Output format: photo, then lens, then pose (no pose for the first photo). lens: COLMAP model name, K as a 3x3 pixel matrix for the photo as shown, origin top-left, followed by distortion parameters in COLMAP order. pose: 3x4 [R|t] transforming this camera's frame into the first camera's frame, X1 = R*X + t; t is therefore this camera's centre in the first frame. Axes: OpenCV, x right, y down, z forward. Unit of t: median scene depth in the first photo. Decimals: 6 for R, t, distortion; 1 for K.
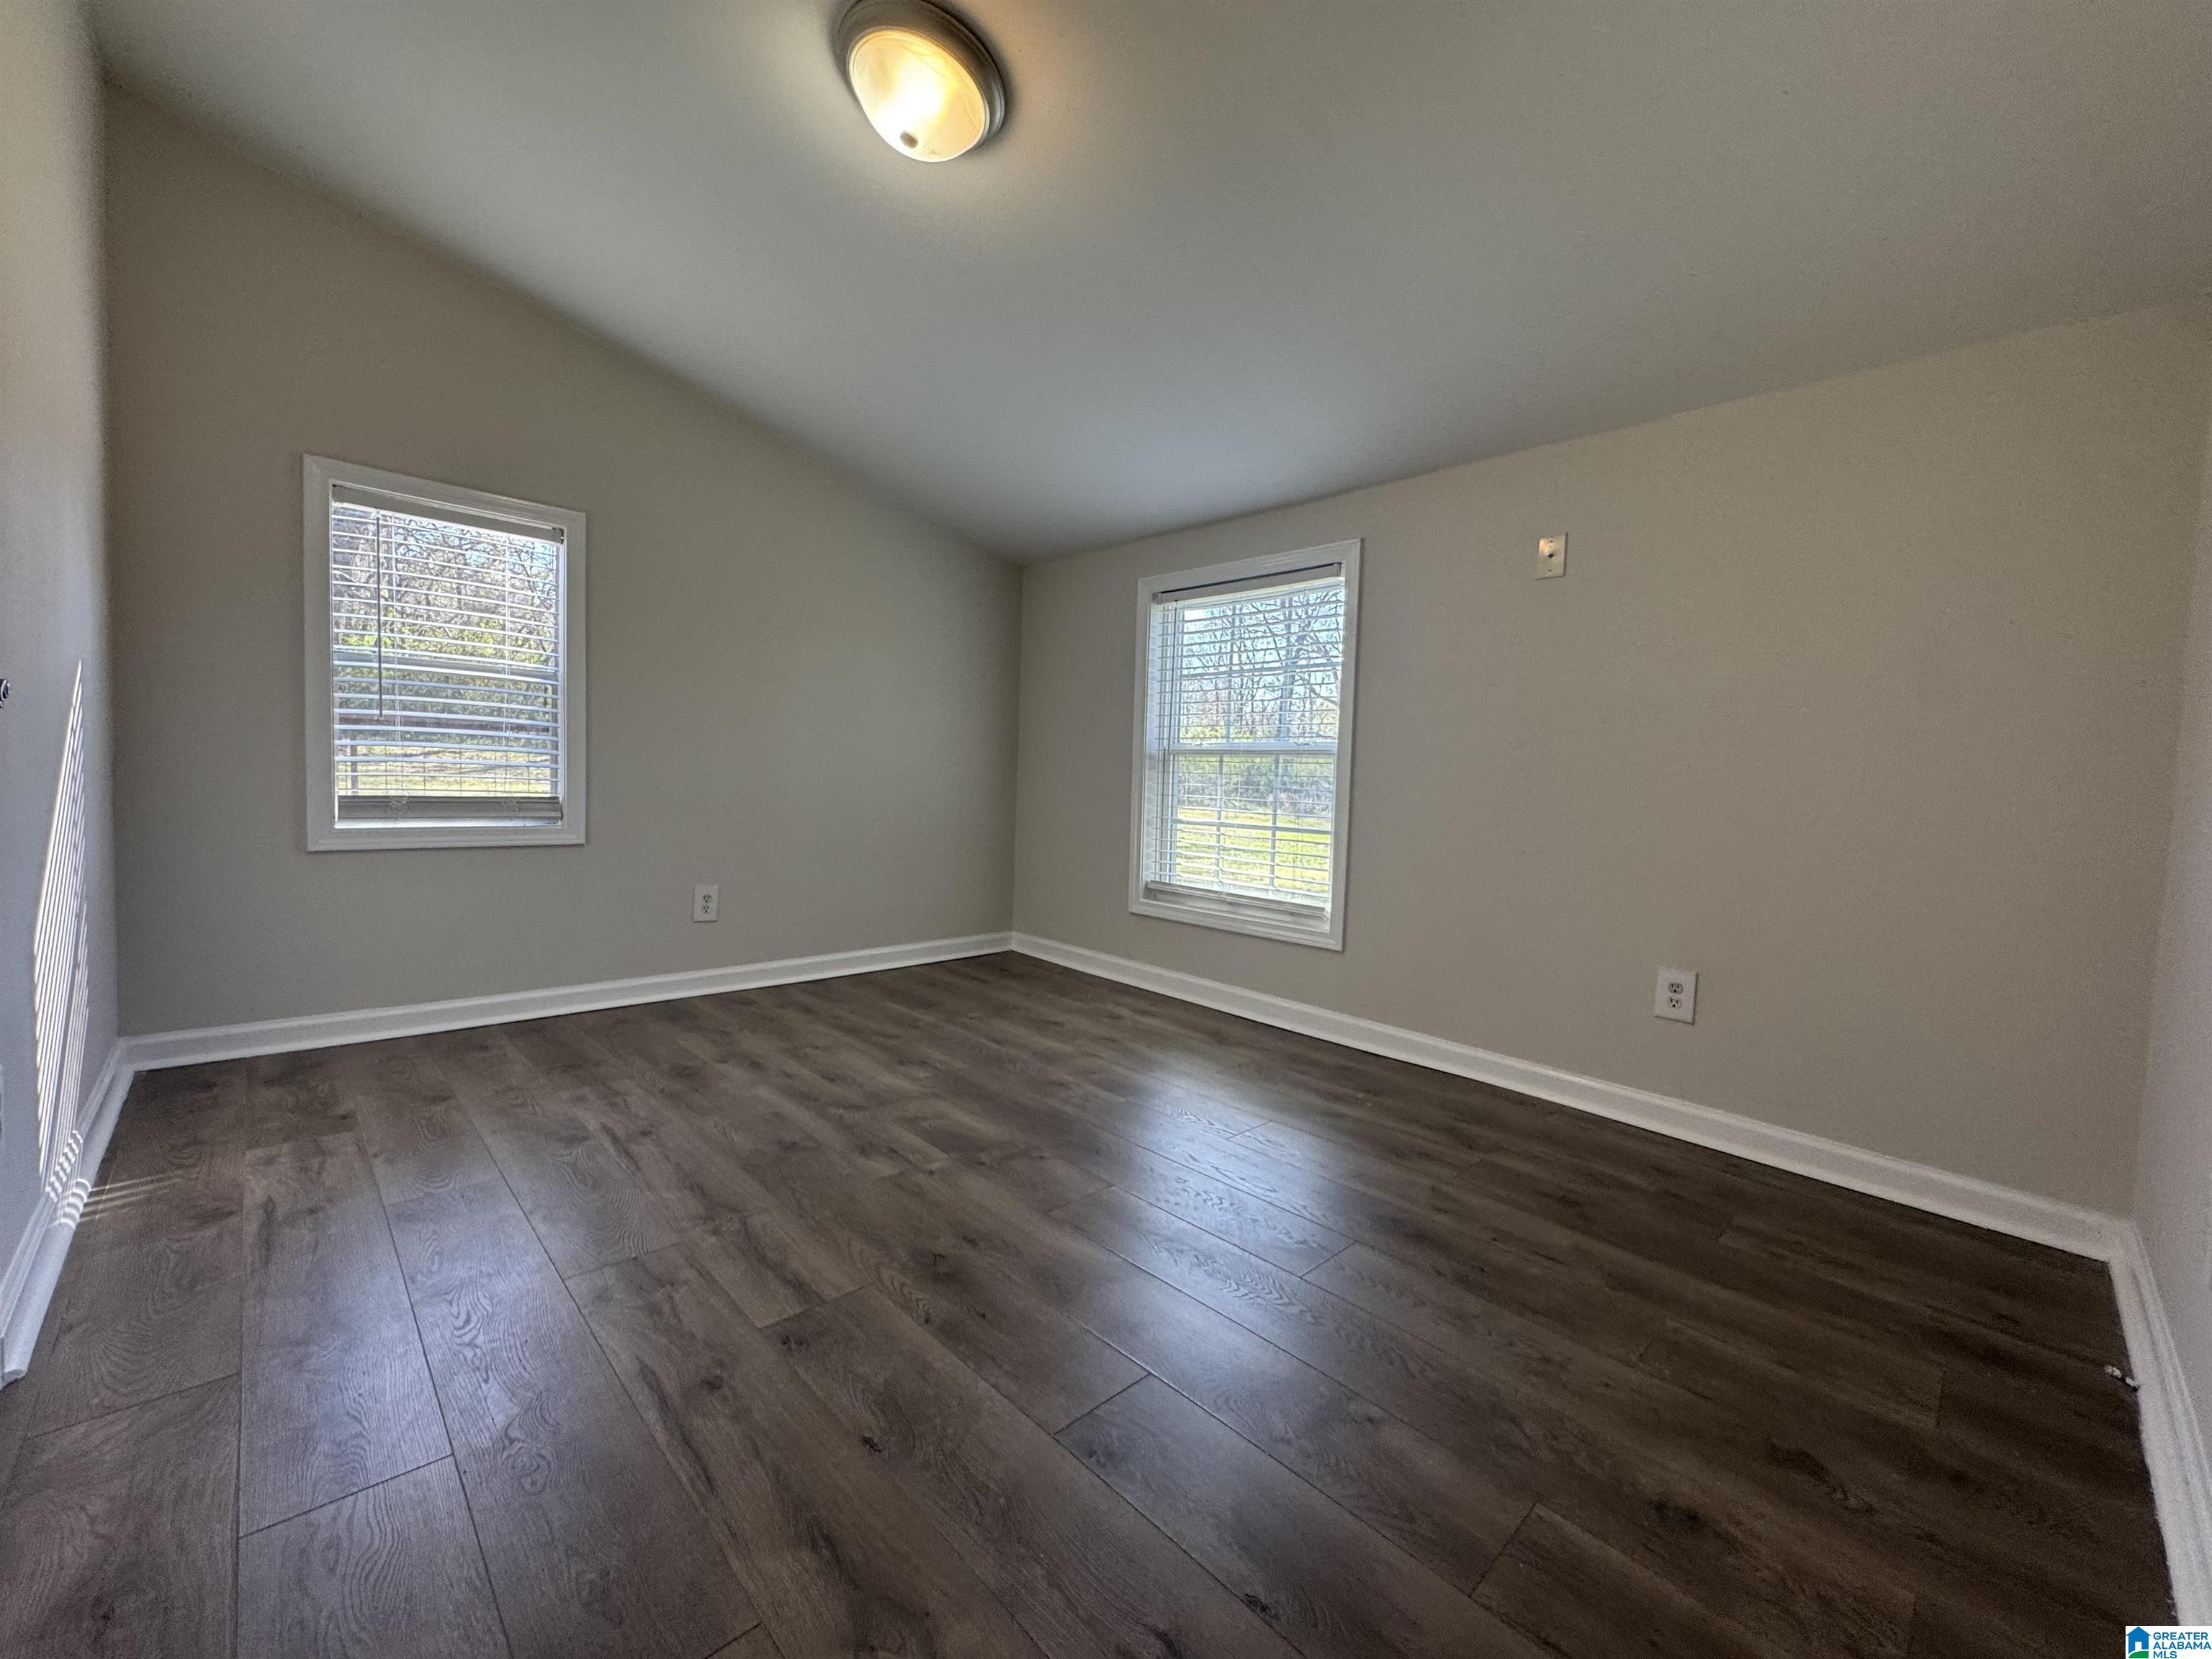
lens RADIAL K [[883.1, 0, 1098.5], [0, 883.1, 828.2], [0, 0, 1]] dist [-0.002406, -0.000583]
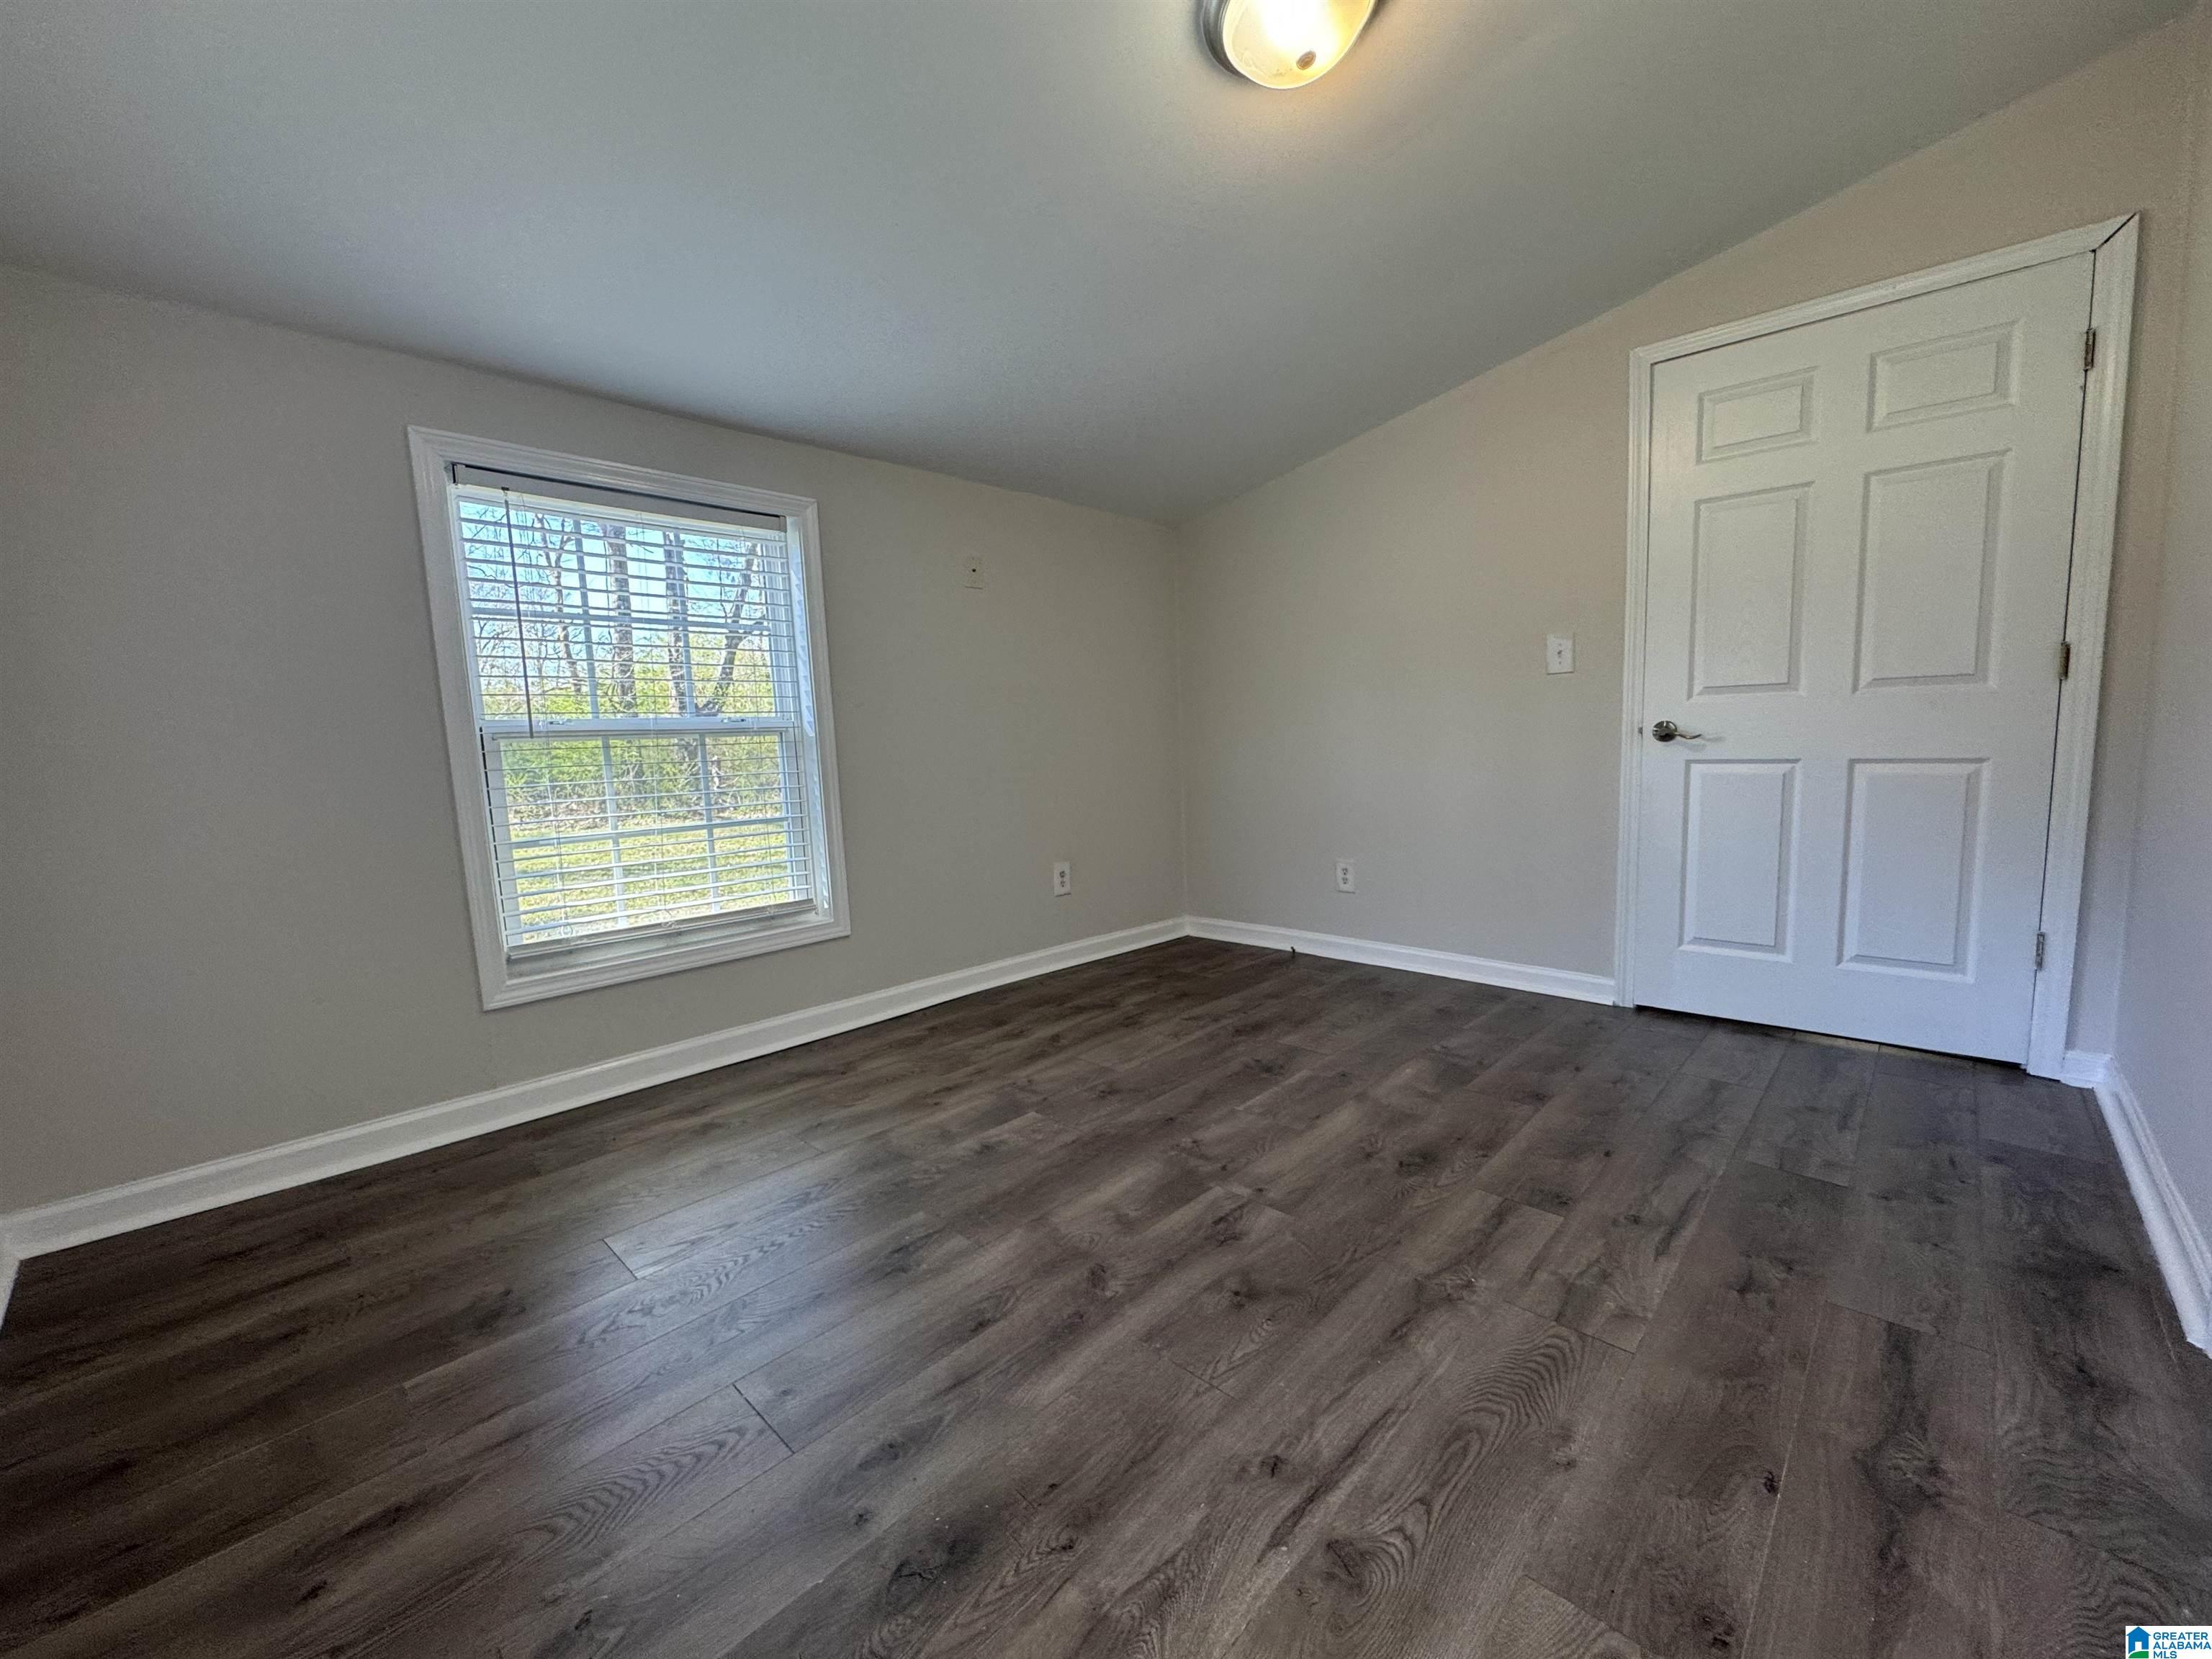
lens RADIAL K [[883.1, 0, 1110.8], [0, 883.1, 822.7], [0, 0, 1]] dist [-0.002406, -0.000583]
pose [[-0.048977, -0.137179, 0.989335, -0.900550], [0.085670, 0.986296, 0.140999, -0.124394], [-0.995119, 0.091662, -0.036553, 0.976936]]
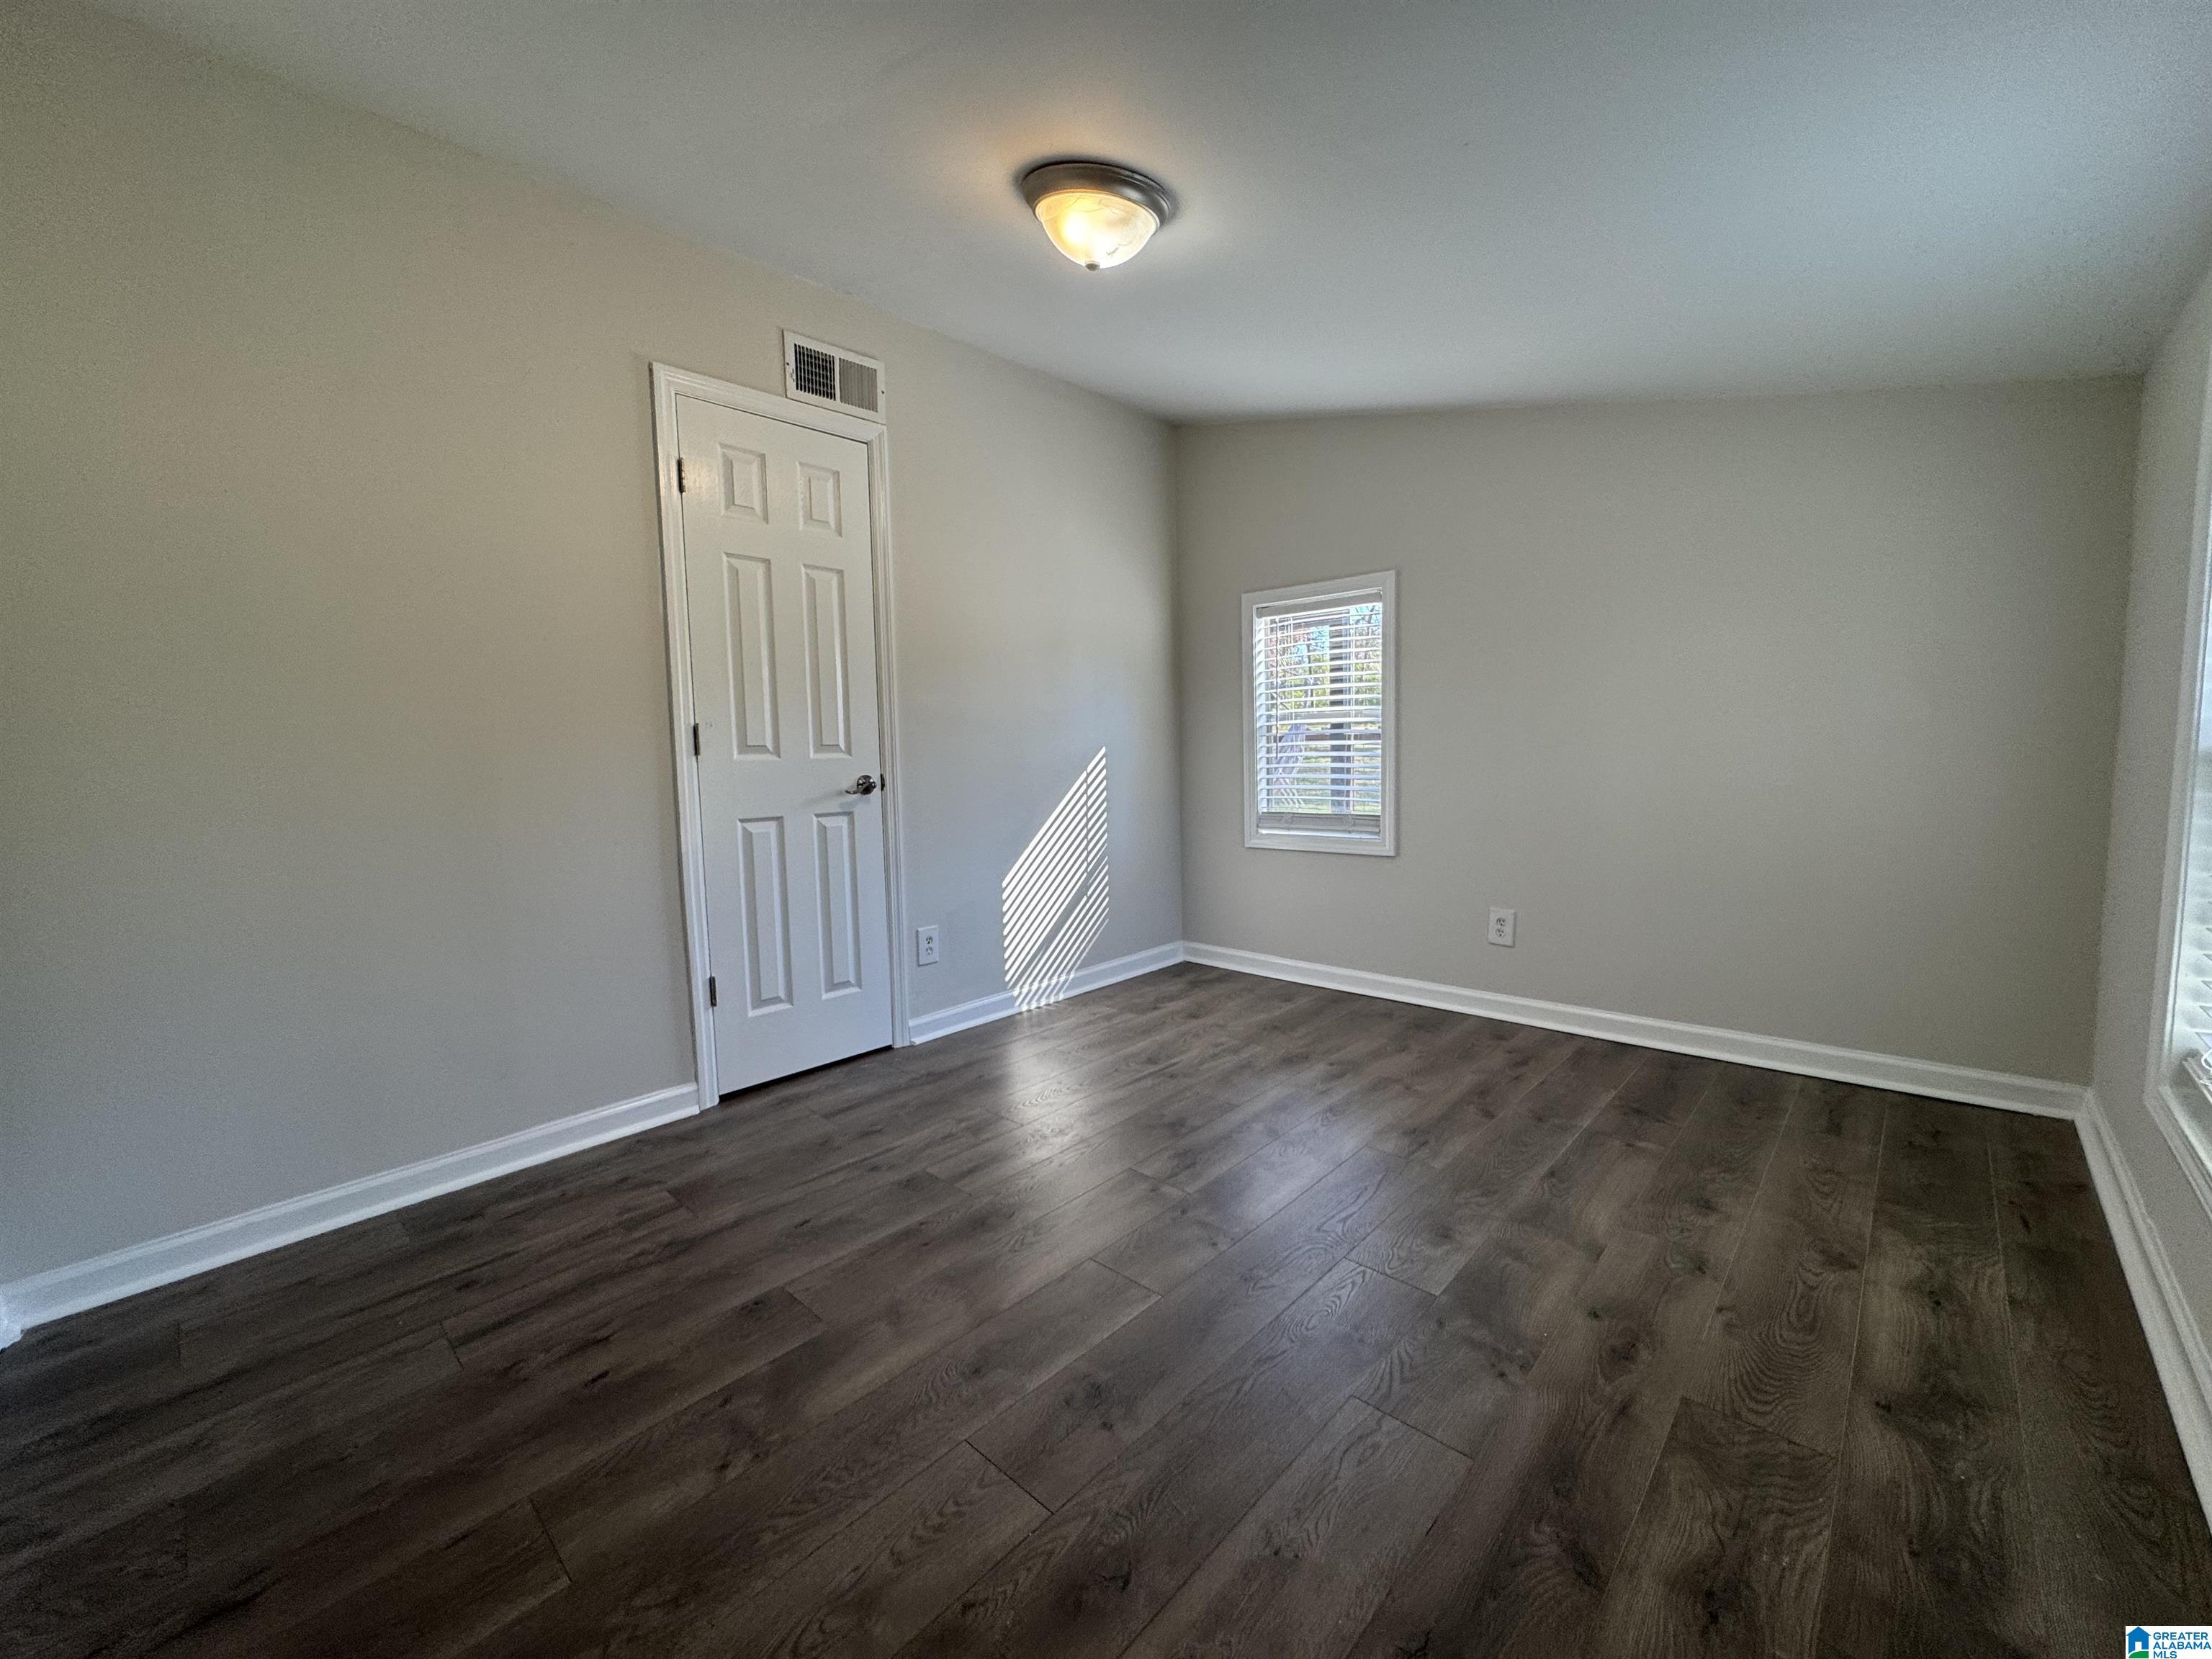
lens RADIAL K [[883.1, 0, 1112.4], [0, 883.1, 822.5], [0, 0, 1]] dist [-0.002406, -0.000583]
pose [[0.057351, 0.044247, -0.997373, 0.723208], [-0.030901, 0.998617, 0.042526, -0.084272], [0.997876, 0.028381, 0.058639, 0.737683]]
